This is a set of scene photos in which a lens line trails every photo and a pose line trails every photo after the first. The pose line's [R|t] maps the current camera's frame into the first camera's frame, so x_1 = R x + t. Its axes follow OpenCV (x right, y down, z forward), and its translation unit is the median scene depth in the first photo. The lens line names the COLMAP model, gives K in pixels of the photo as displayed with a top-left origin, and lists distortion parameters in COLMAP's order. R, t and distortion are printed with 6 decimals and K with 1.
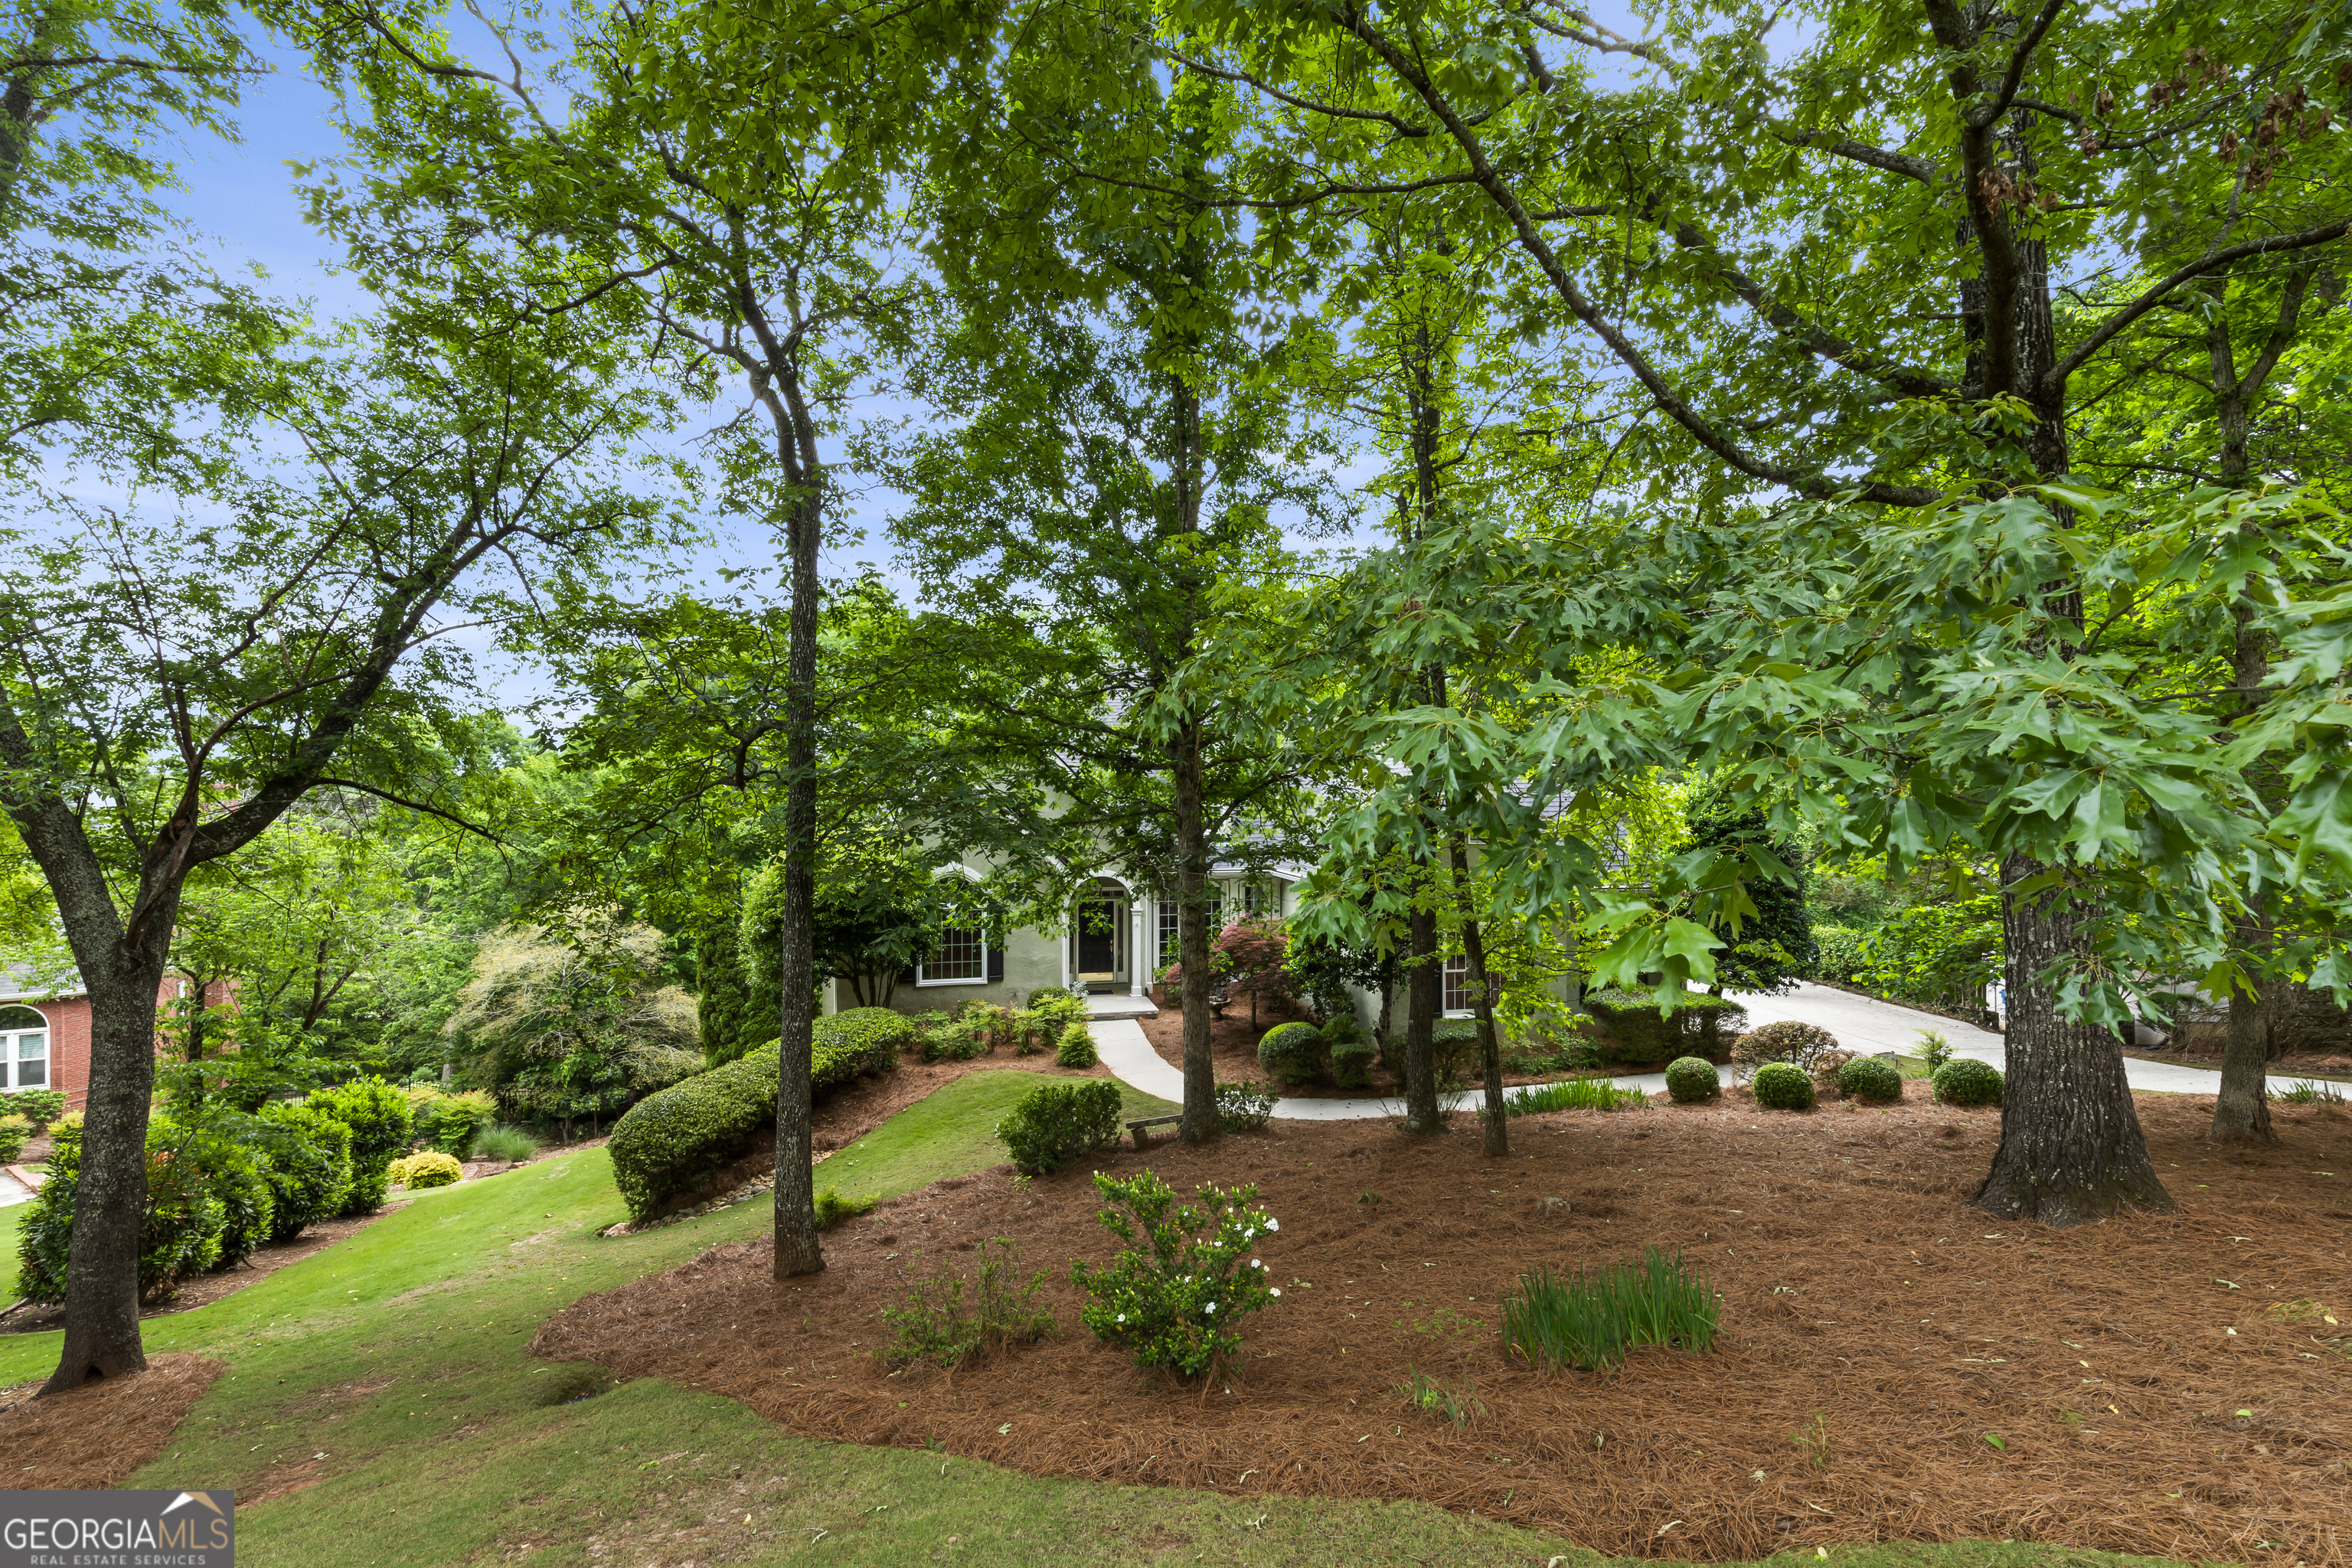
lens RADIAL K [[1057.2, 0, 1176.0], [0, 1057.2, 784.0], [0, 0, 1]] dist [0.001287, -0.000341]
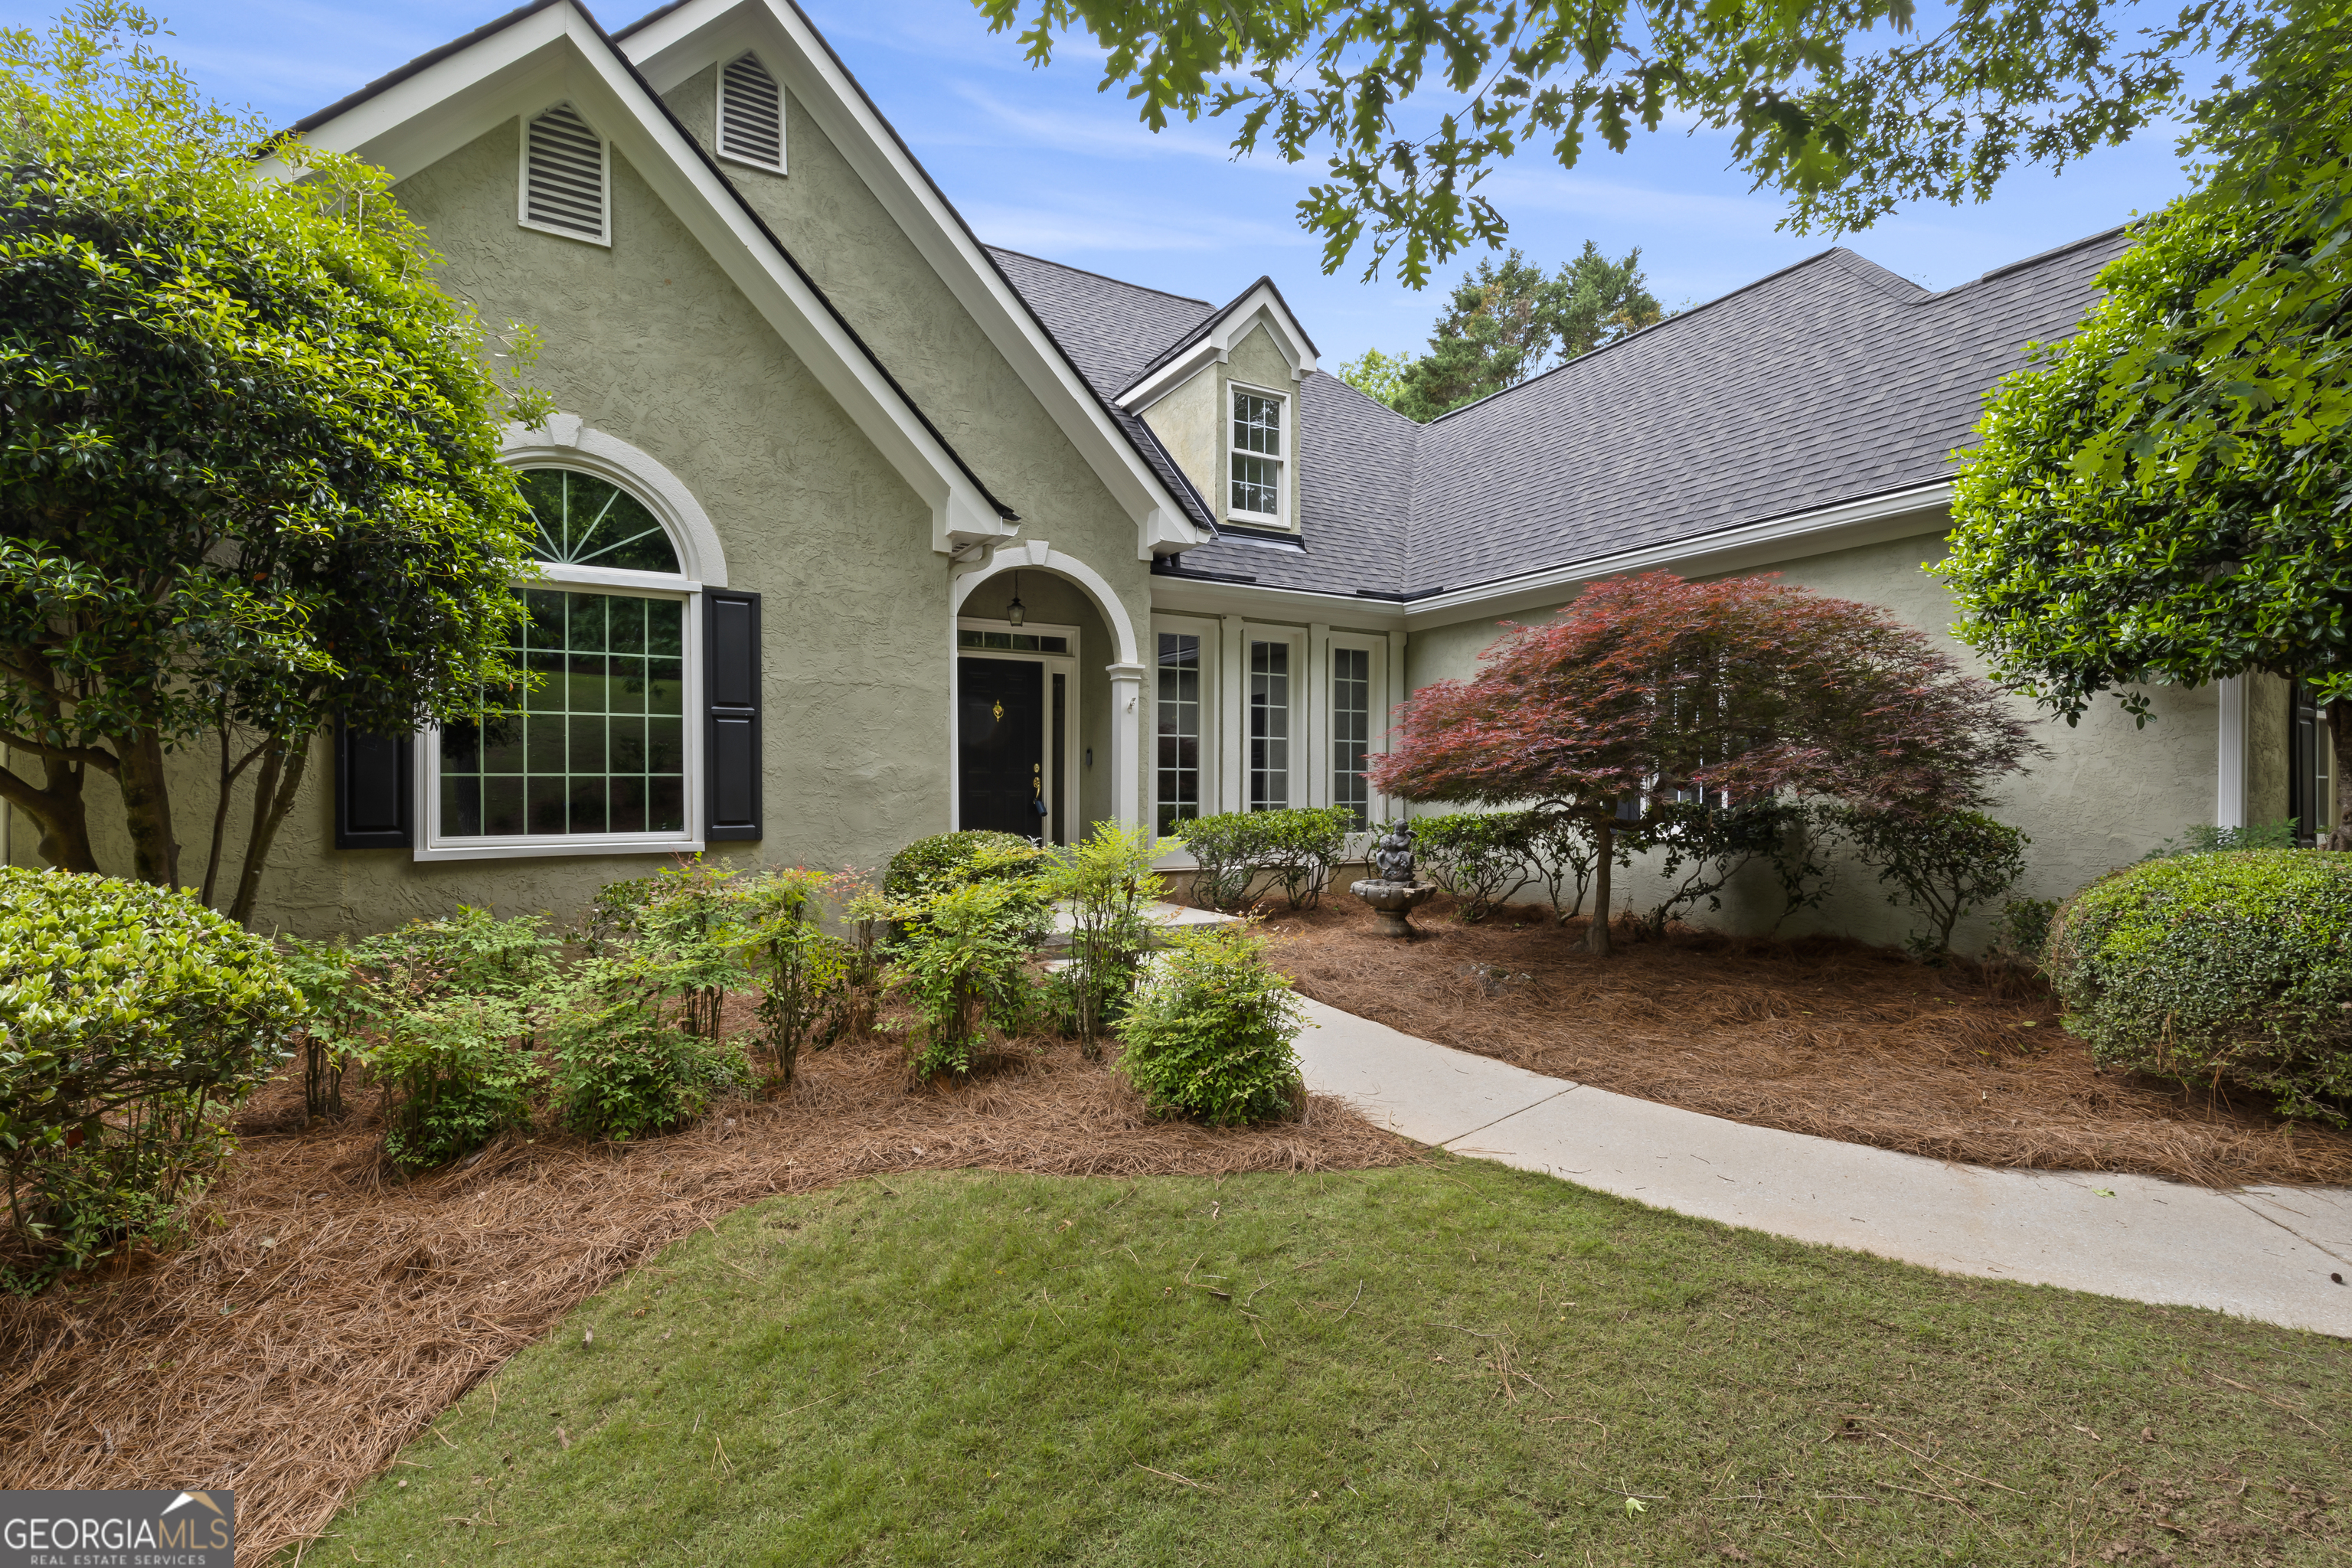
lens RADIAL K [[1054.4, 0, 1173.4], [0, 1054.4, 793.9], [0, 0, 1]] dist [0.005538, 0.000306]
pose [[0.950376, -0.000923, 0.311103, -0.165524], [-0.001841, 0.999961, 0.008592, 0.192795], [-0.311099, -0.008739, 0.950337, 0.773781]]
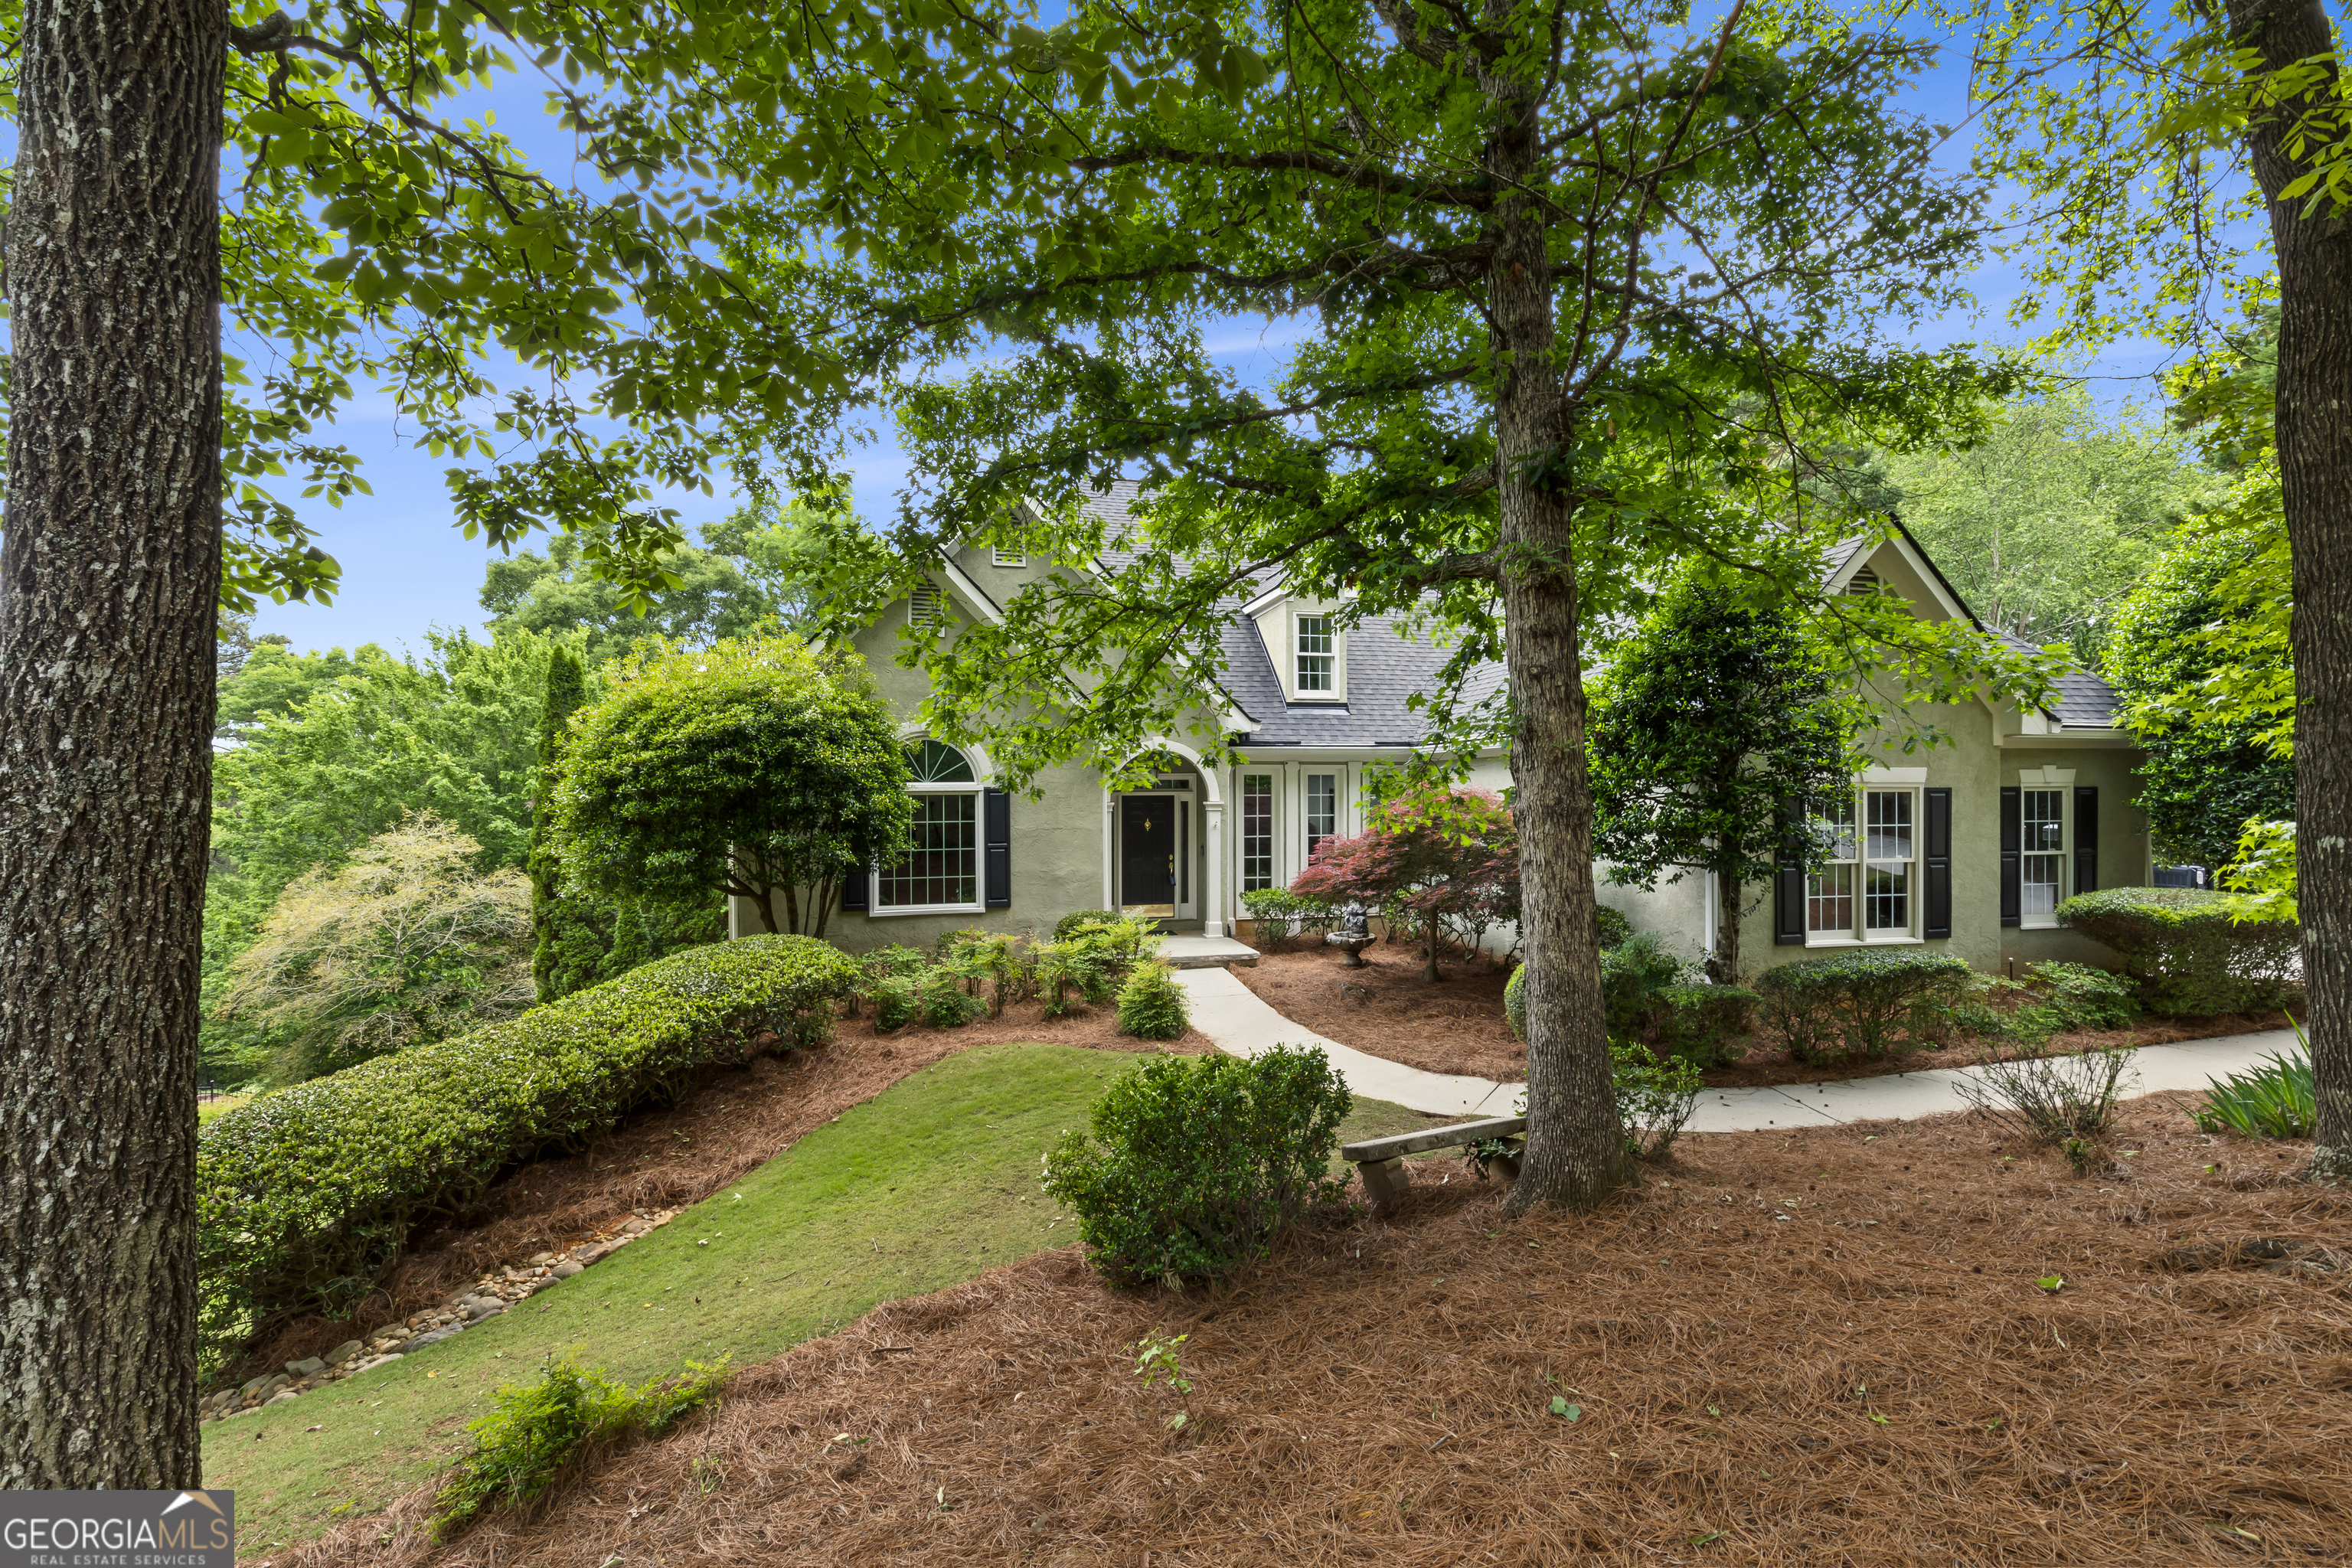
lens RADIAL K [[1054.4, 0, 1173.4], [0, 1054.4, 793.9], [0, 0, 1]] dist [0.005538, 0.000306]
pose [[0.999776, -0.004722, 0.020645, -0.090878], [0.004553, 0.999955, 0.008263, 0.129815], [-0.020683, -0.008167, 0.999753, 0.428961]]
